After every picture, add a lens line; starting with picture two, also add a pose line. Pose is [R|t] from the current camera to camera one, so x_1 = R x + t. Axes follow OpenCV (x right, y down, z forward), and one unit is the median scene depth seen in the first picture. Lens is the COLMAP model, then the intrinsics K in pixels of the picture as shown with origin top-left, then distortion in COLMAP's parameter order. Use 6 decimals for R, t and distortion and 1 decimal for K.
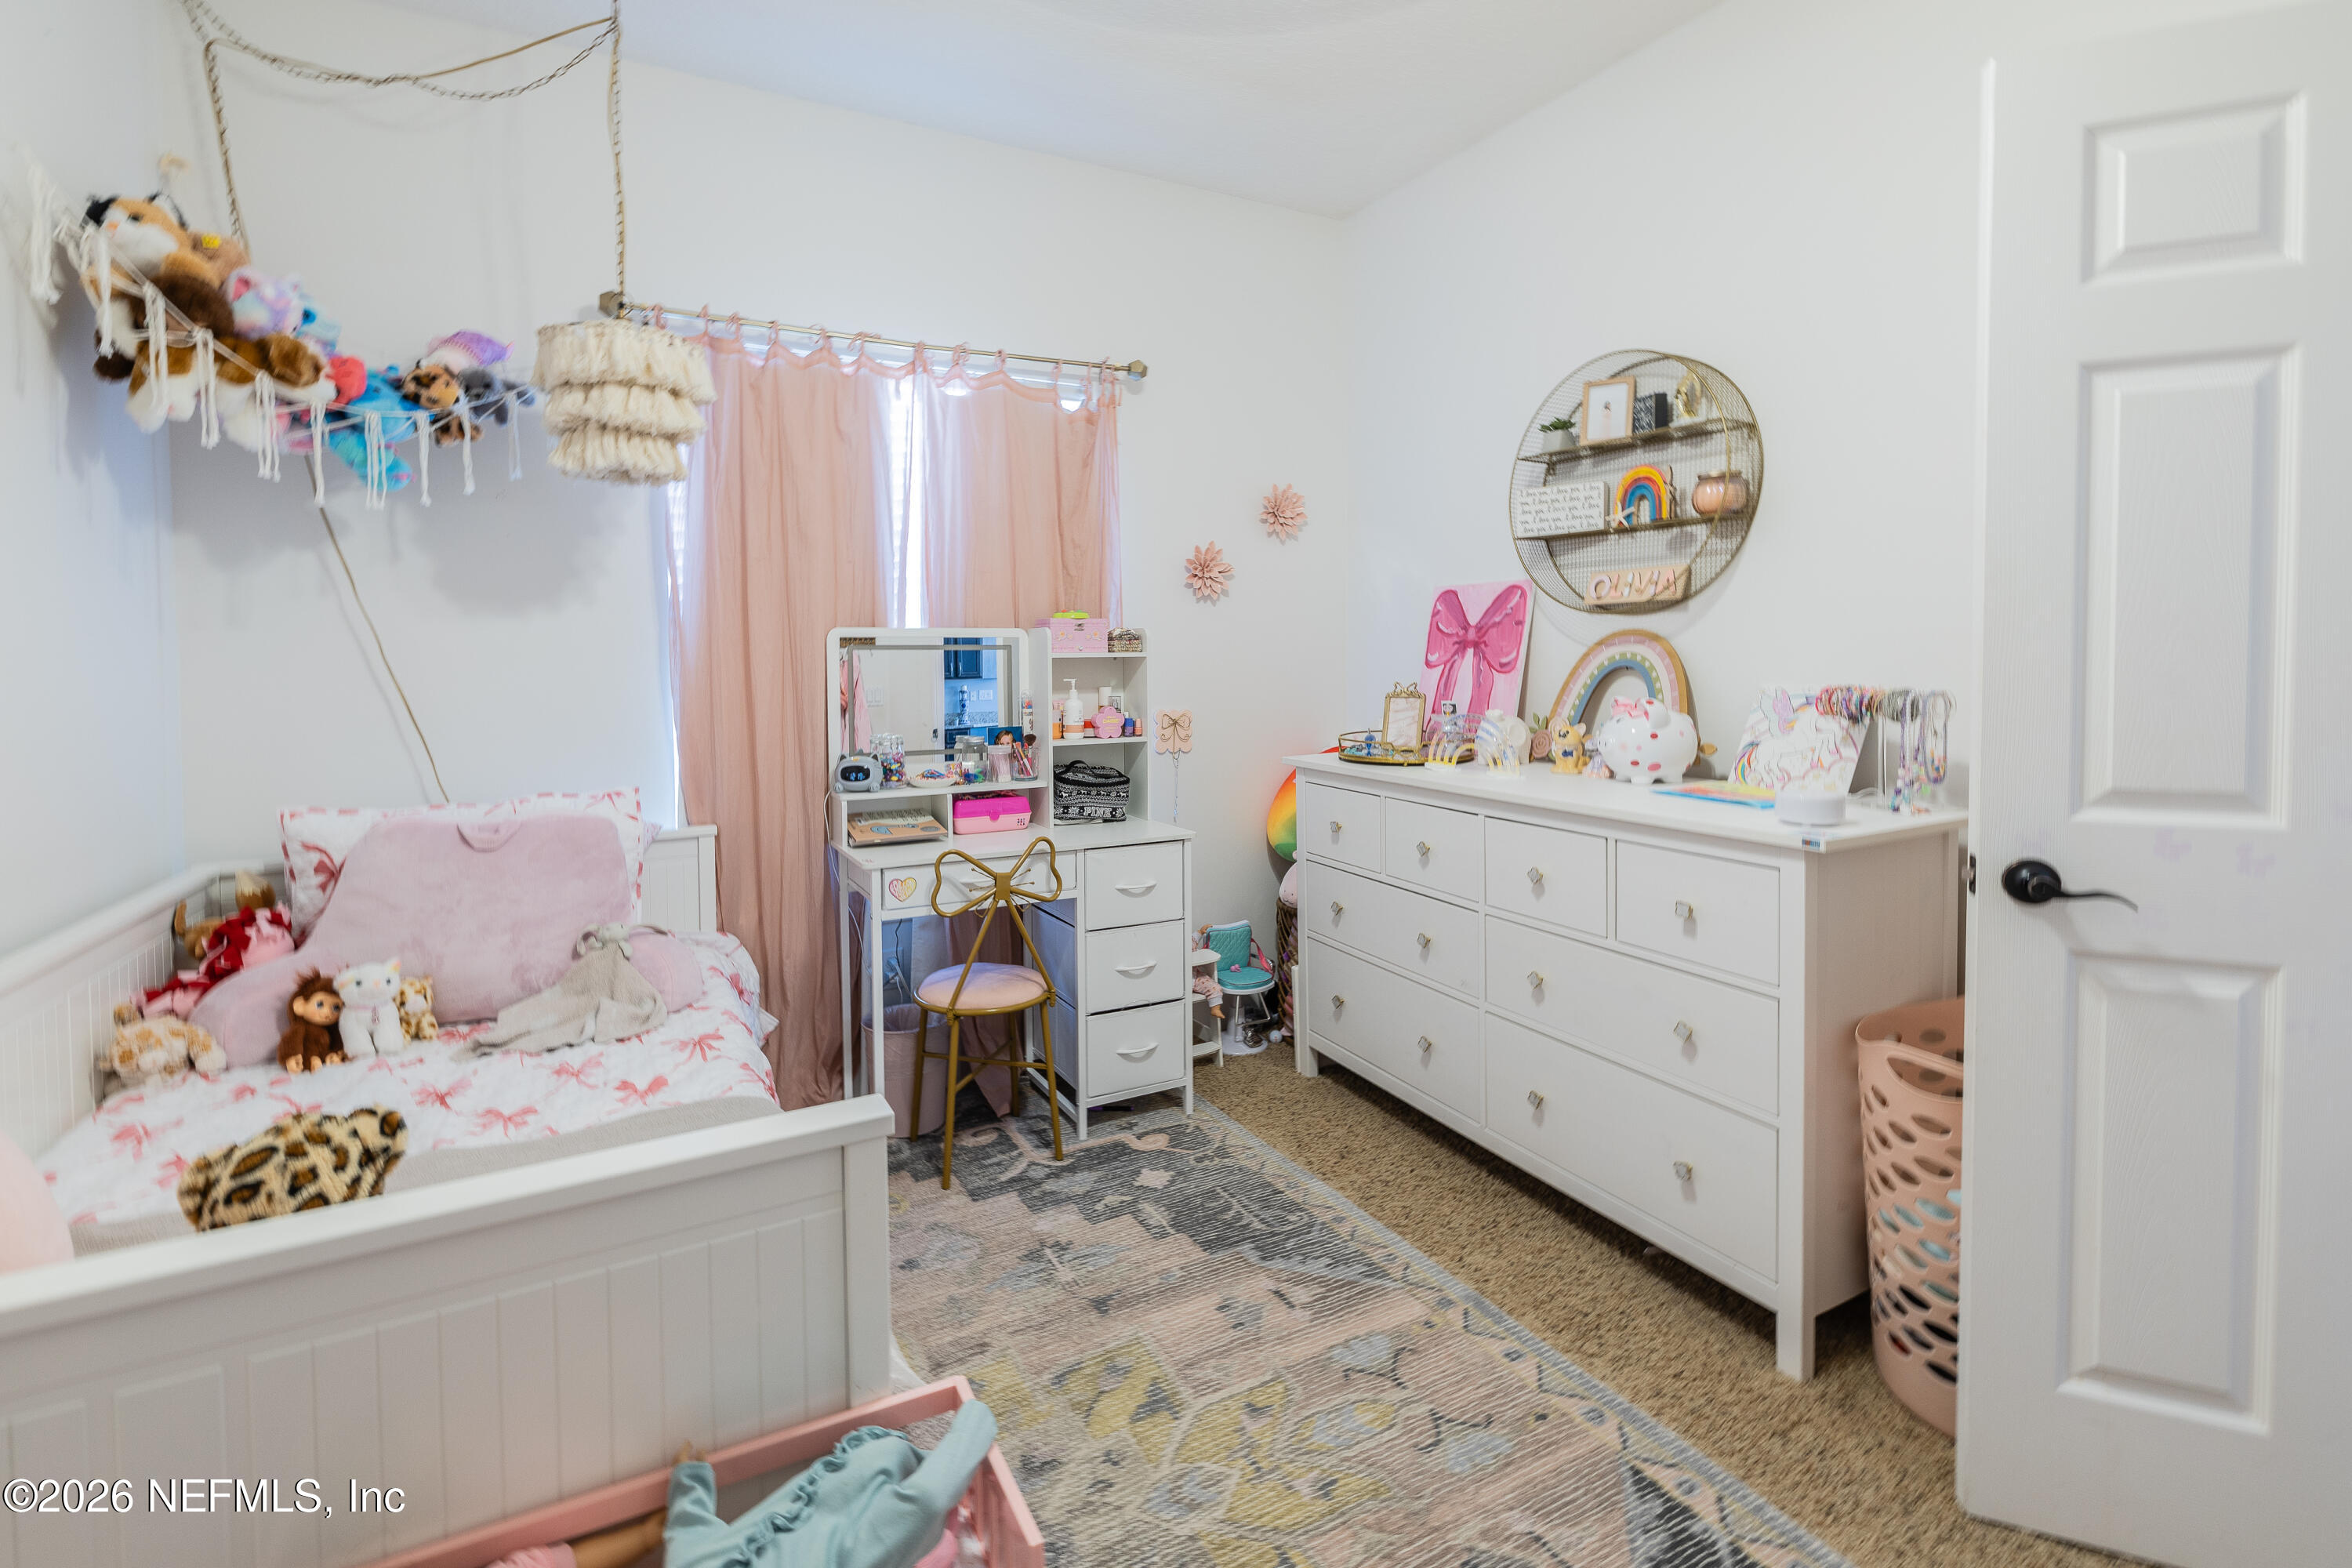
lens RADIAL K [[1057.1, 0, 1160.3], [0, 1057.1, 684.7], [0, 0, 1]] dist [-0.000718, 0.000535]
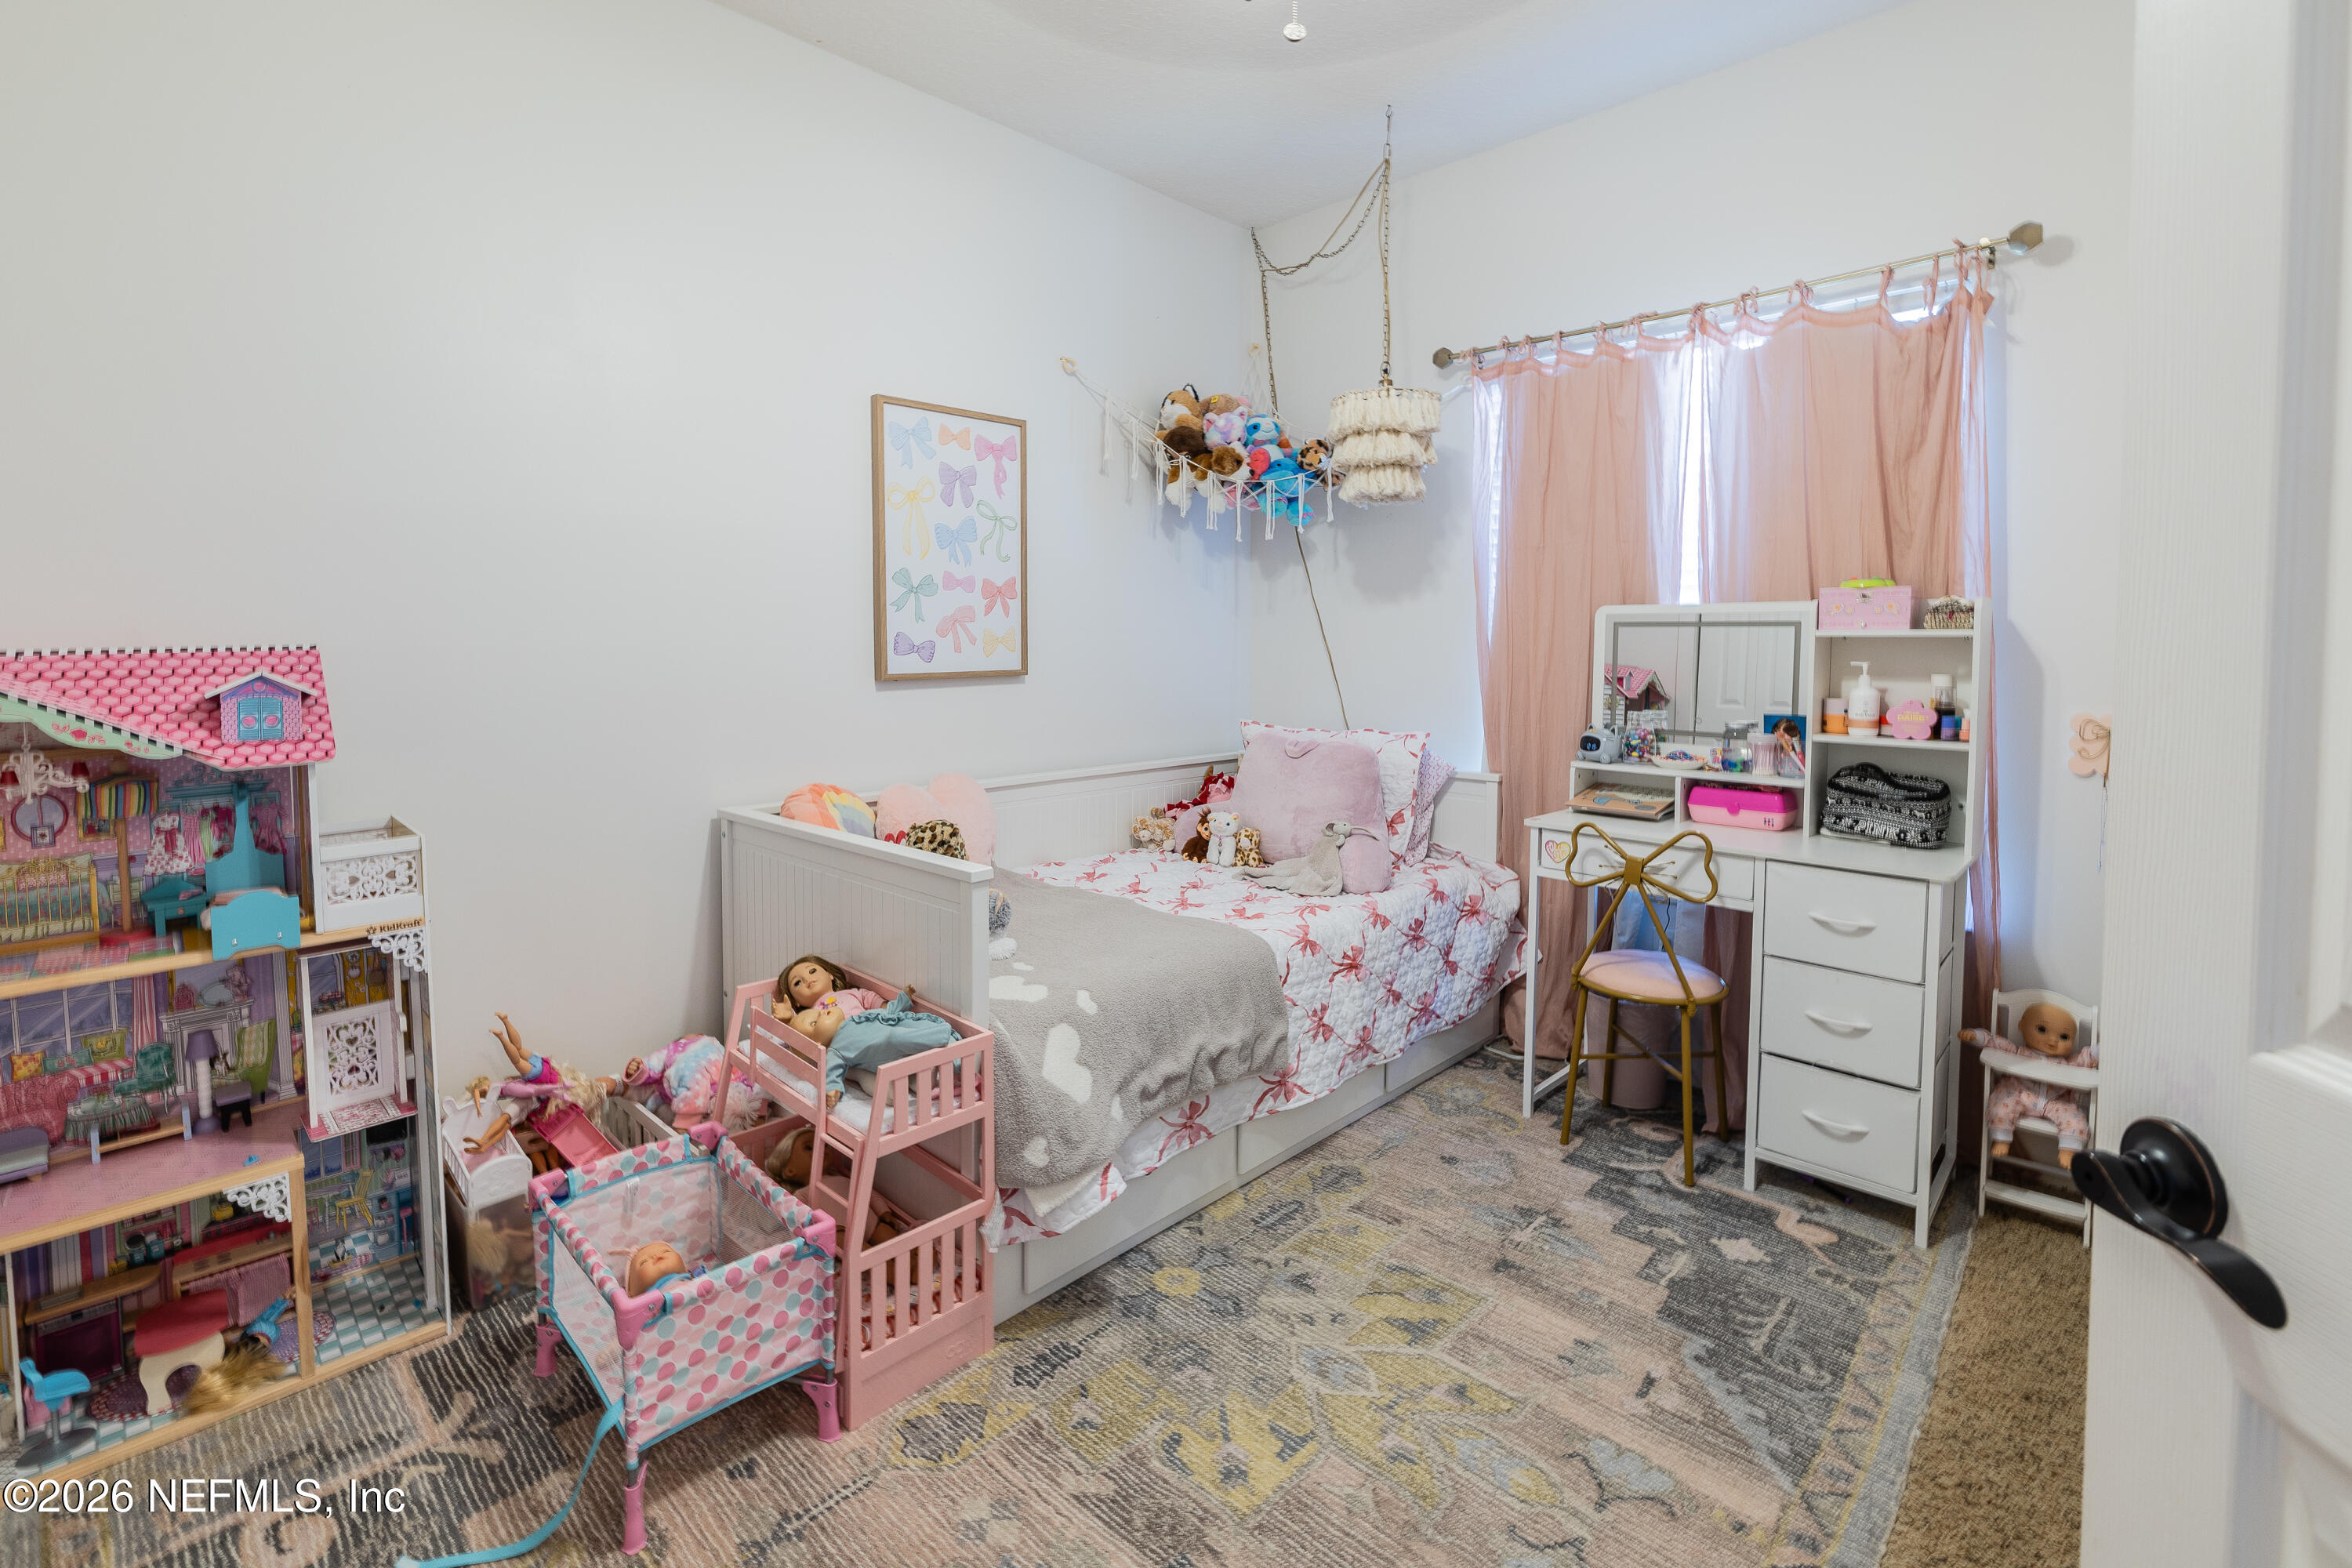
lens RADIAL K [[1057.1, 0, 1160.3], [0, 1057.1, 684.7], [0, 0, 1]] dist [-0.000718, 0.000535]
pose [[0.306686, 0.050512, -0.950469, 0.606923], [-0.032287, 0.998568, 0.042650, -0.006642], [0.951263, 0.017608, 0.307878, 0.276277]]
